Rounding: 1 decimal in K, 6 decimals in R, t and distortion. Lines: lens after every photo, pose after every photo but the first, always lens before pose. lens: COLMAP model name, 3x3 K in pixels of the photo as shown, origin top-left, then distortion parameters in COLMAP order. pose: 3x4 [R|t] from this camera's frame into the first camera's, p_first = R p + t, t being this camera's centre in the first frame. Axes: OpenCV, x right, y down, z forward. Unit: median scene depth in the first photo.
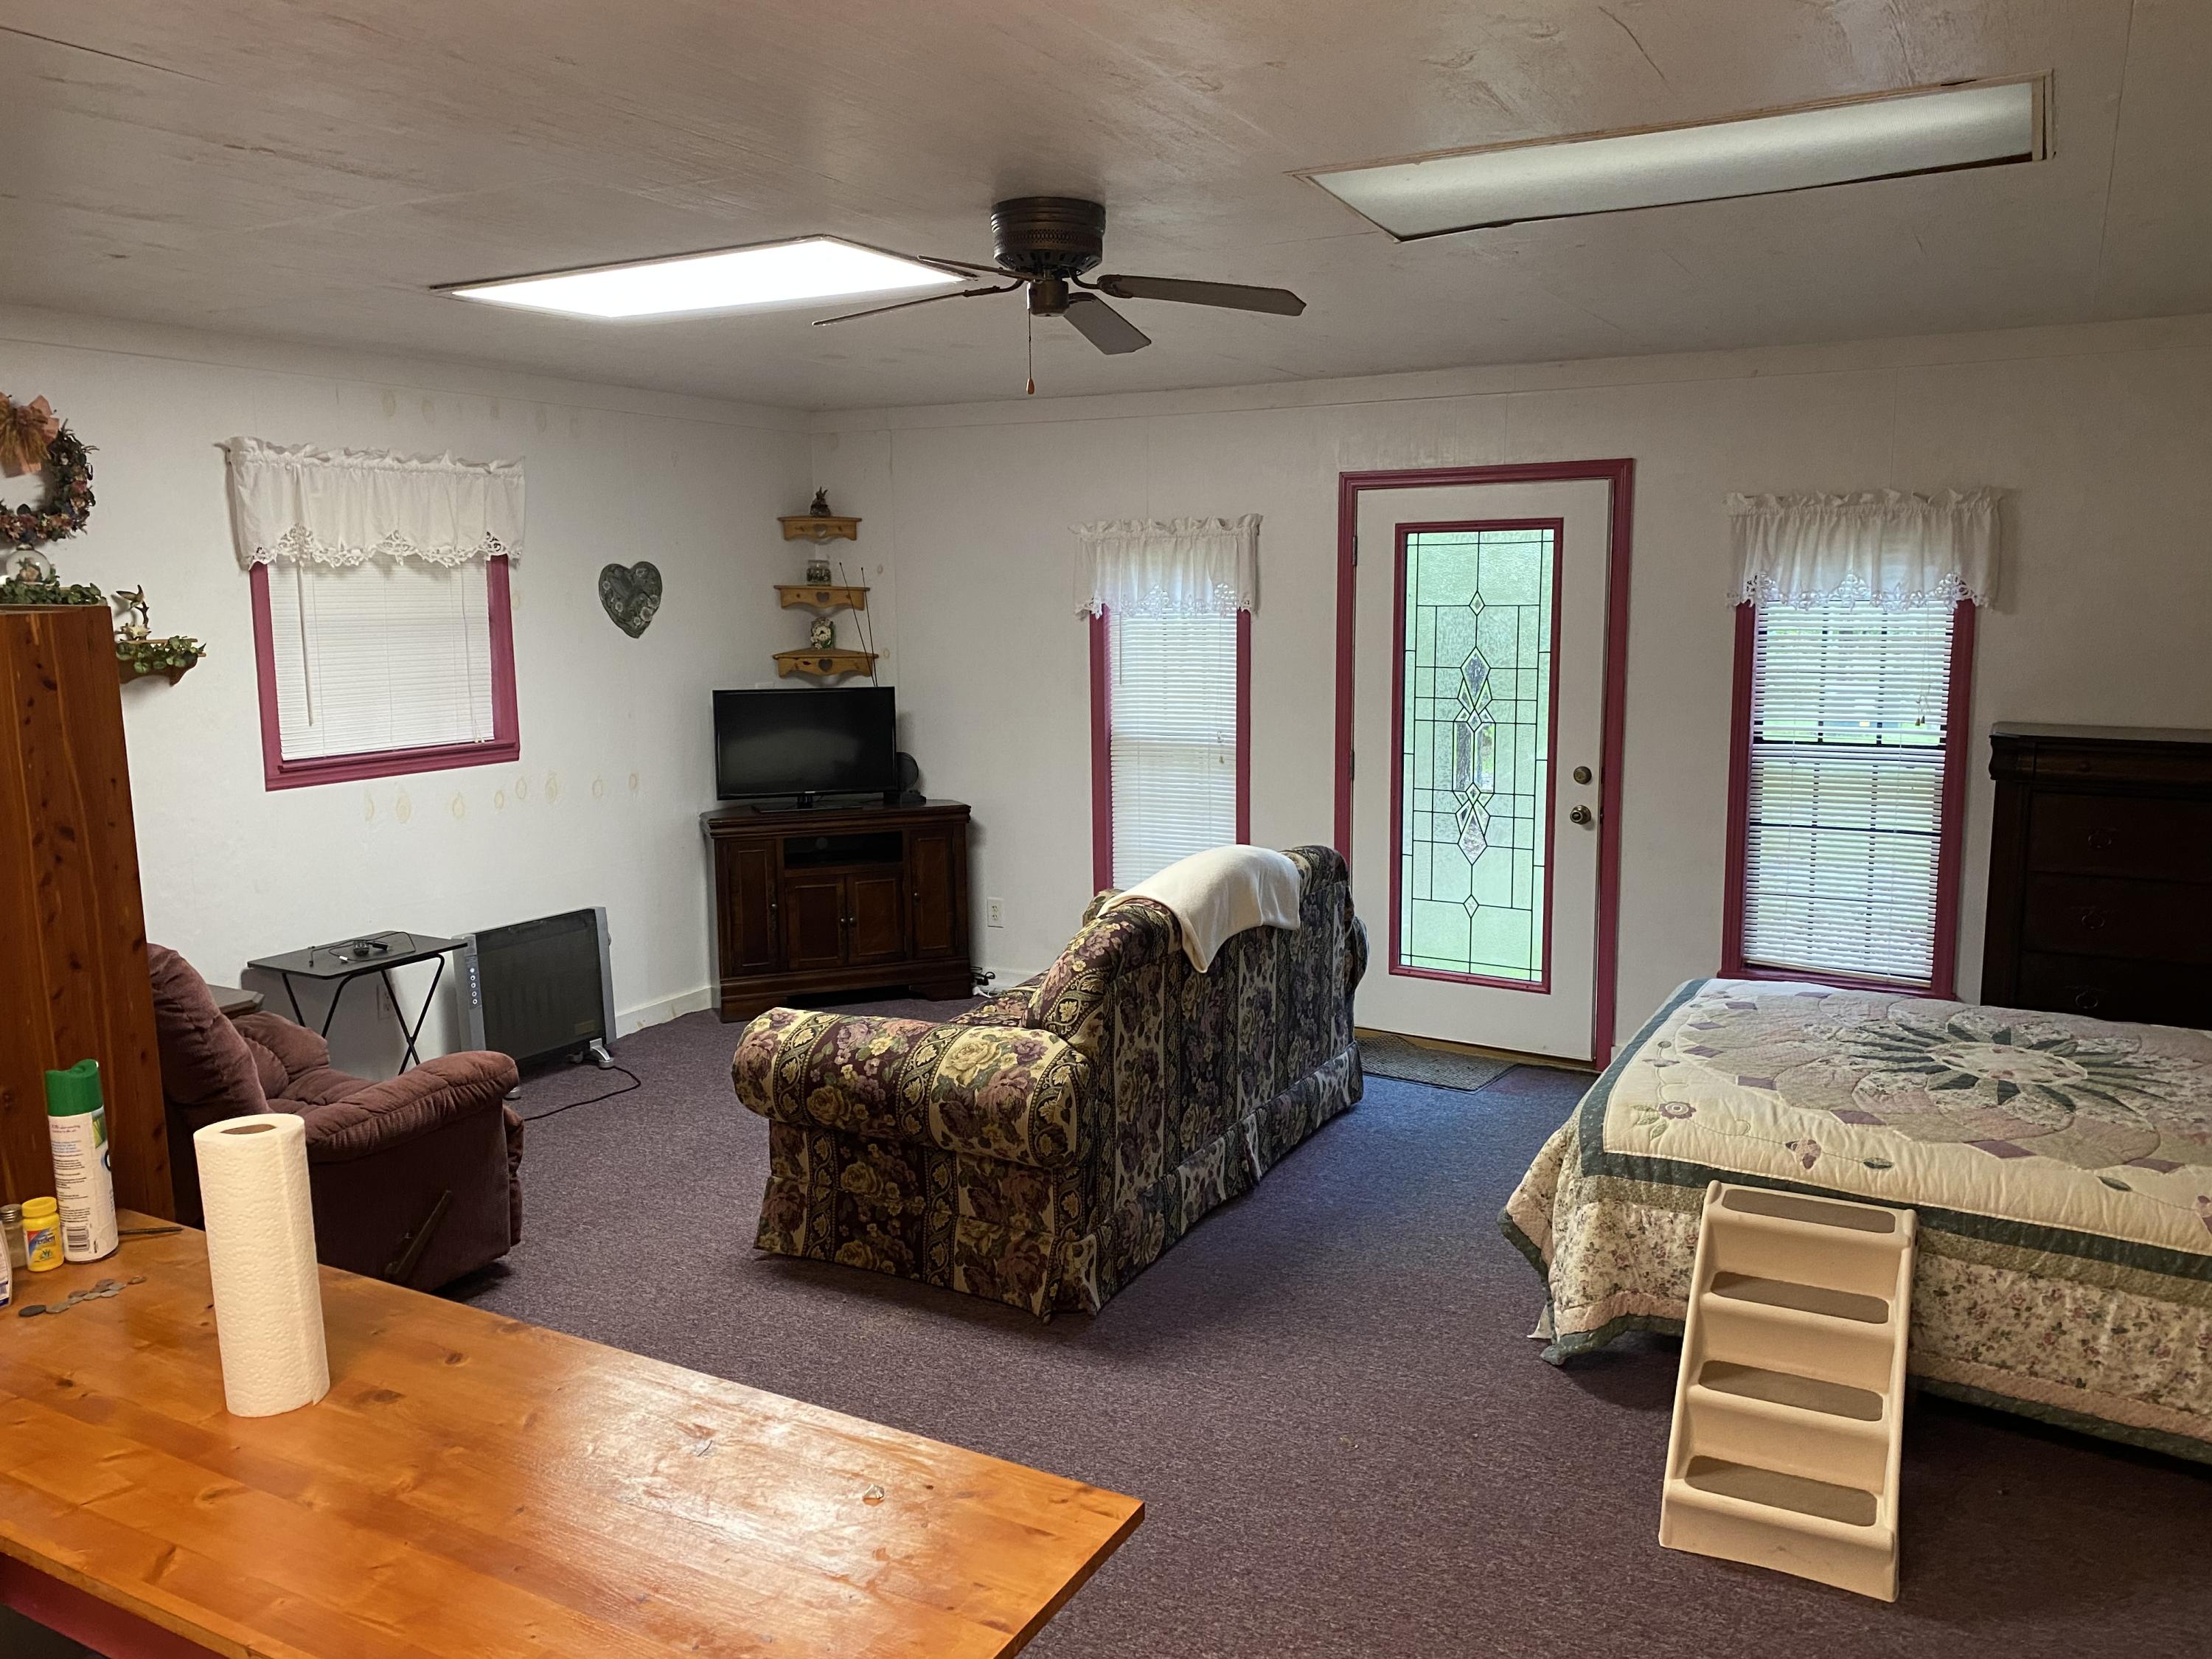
lens RADIAL K [[1677.1, 0, 1094.1], [0, 1677.1, 823.4], [0, 0, 1]] dist [0.041895, -0.046365]
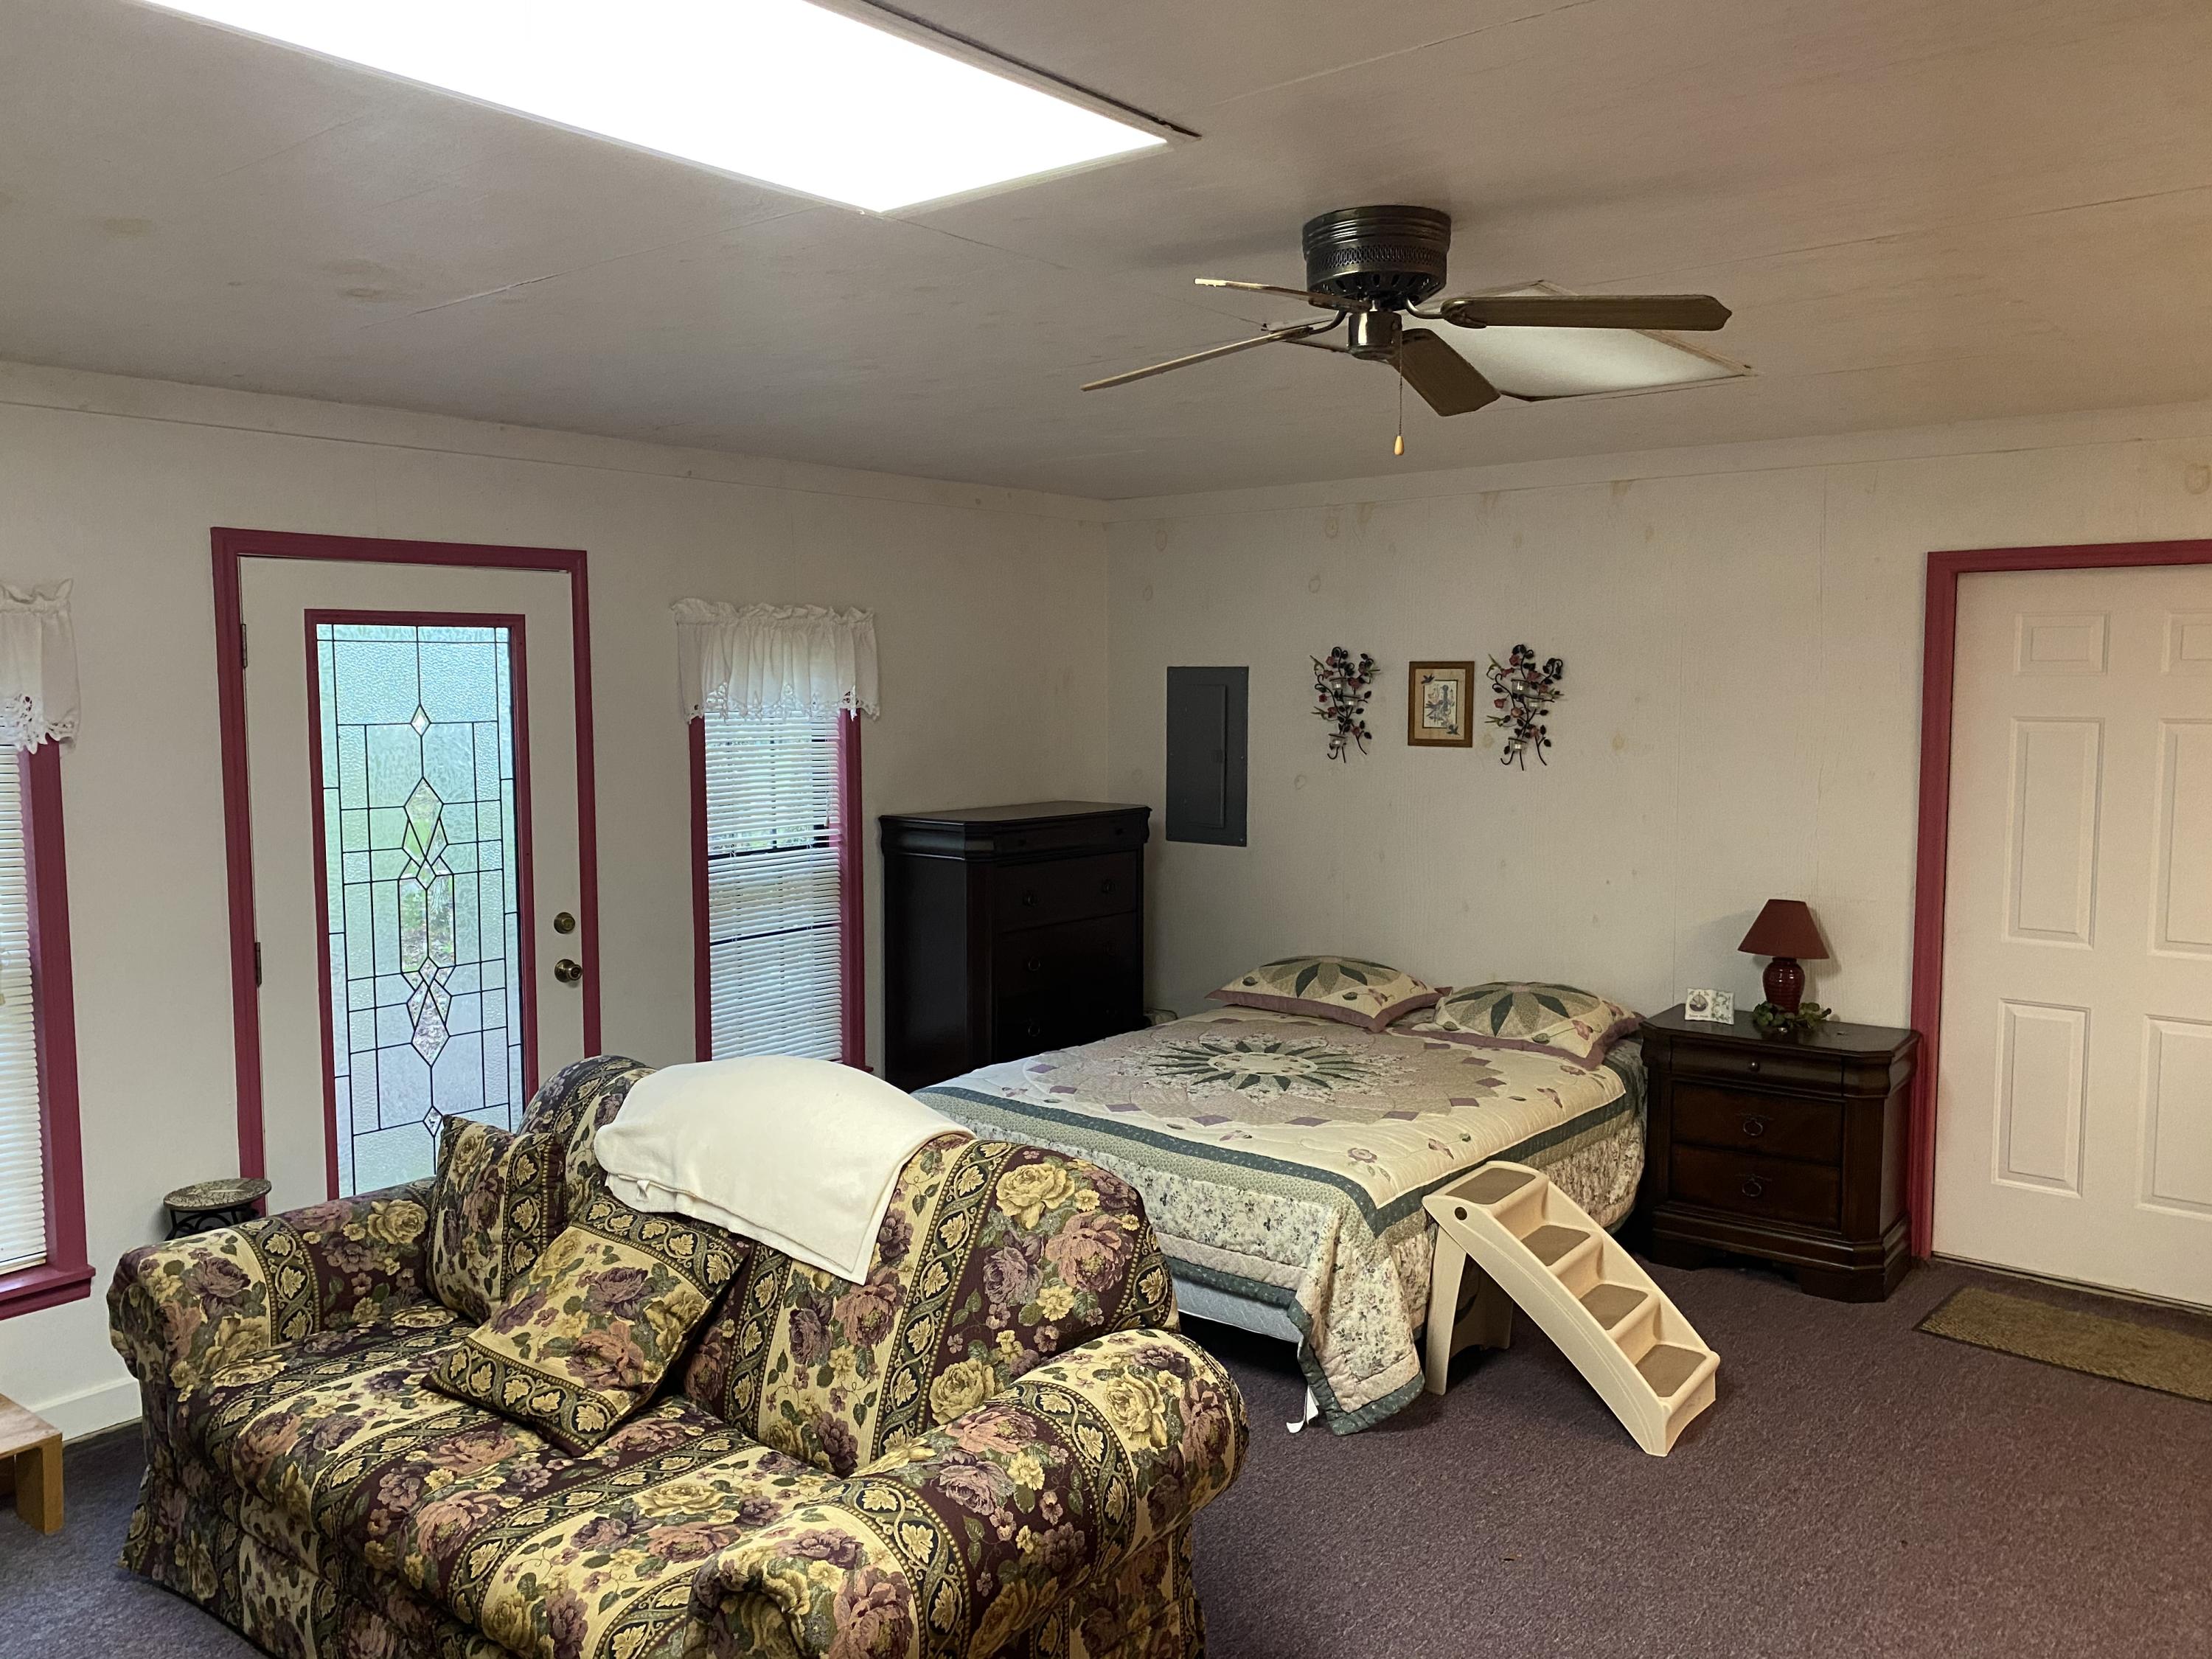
lens RADIAL K [[1677.1, 0, 1109.8], [0, 1677.1, 826.5], [0, 0, 1]] dist [0.041895, -0.046365]
pose [[0.167877, -0.082806, 0.982324, -0.480272], [0.144309, 0.987796, 0.058606, -0.085781], [-0.975188, 0.131920, 0.177778, 0.585855]]
